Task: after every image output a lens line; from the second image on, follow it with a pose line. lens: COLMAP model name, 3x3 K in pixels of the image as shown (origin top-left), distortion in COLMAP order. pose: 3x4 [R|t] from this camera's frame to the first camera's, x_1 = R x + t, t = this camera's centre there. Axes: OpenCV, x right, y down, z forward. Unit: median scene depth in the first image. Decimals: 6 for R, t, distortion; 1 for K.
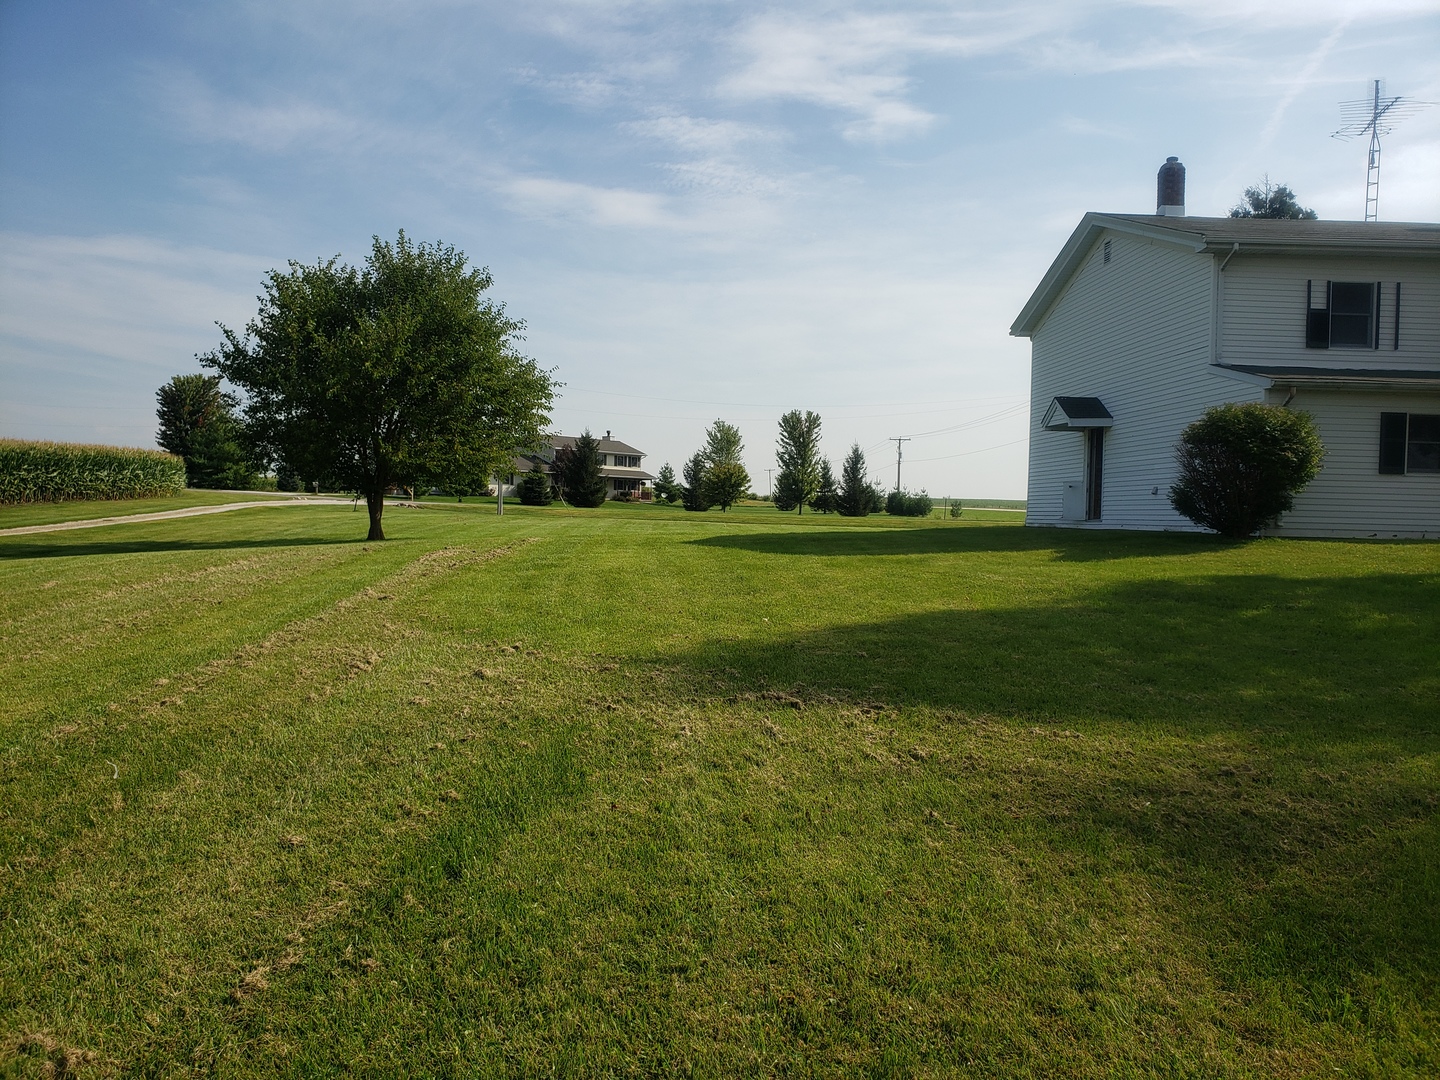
lens RADIAL K [[1184.1, 0, 712.2], [0, 1184.1, 550.7], [0, 0, 1]] dist [0.031900, -0.023570]
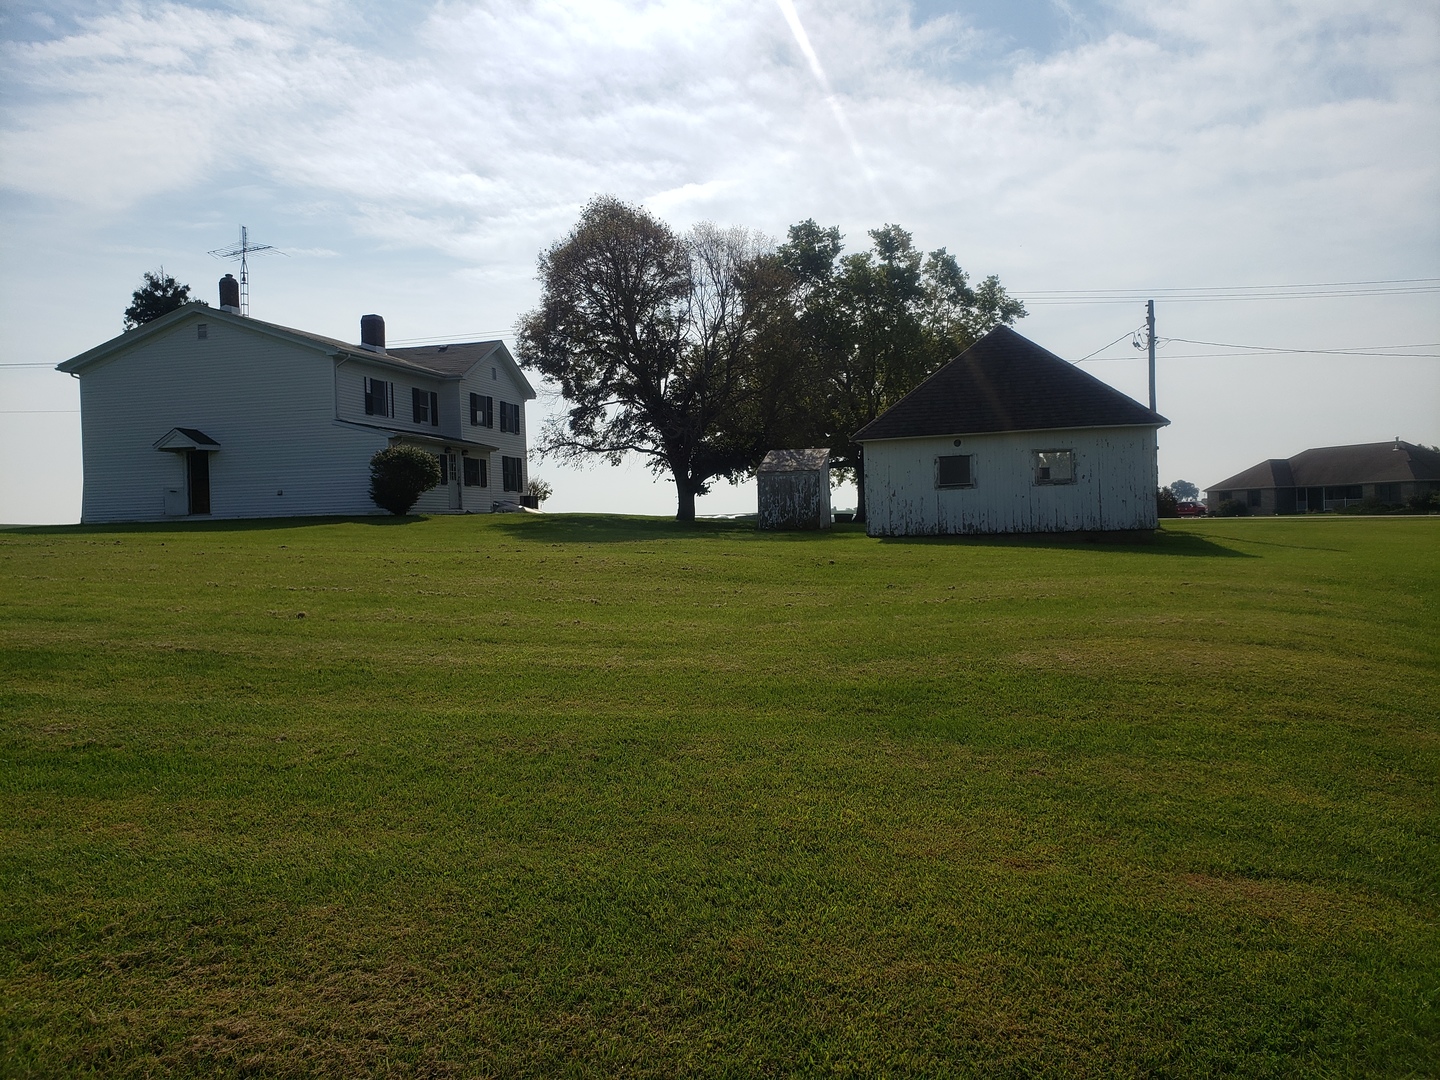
lens RADIAL K [[1122.4, 0, 724.4], [0, 1122.4, 546.8], [0, 0, 1]] dist [0.030224, -0.014014]
pose [[0.304854, -0.055123, 0.950803, -0.989748], [0.058104, 0.997540, 0.039203, -0.003450], [-0.950625, 0.043295, 0.307307, -0.045893]]
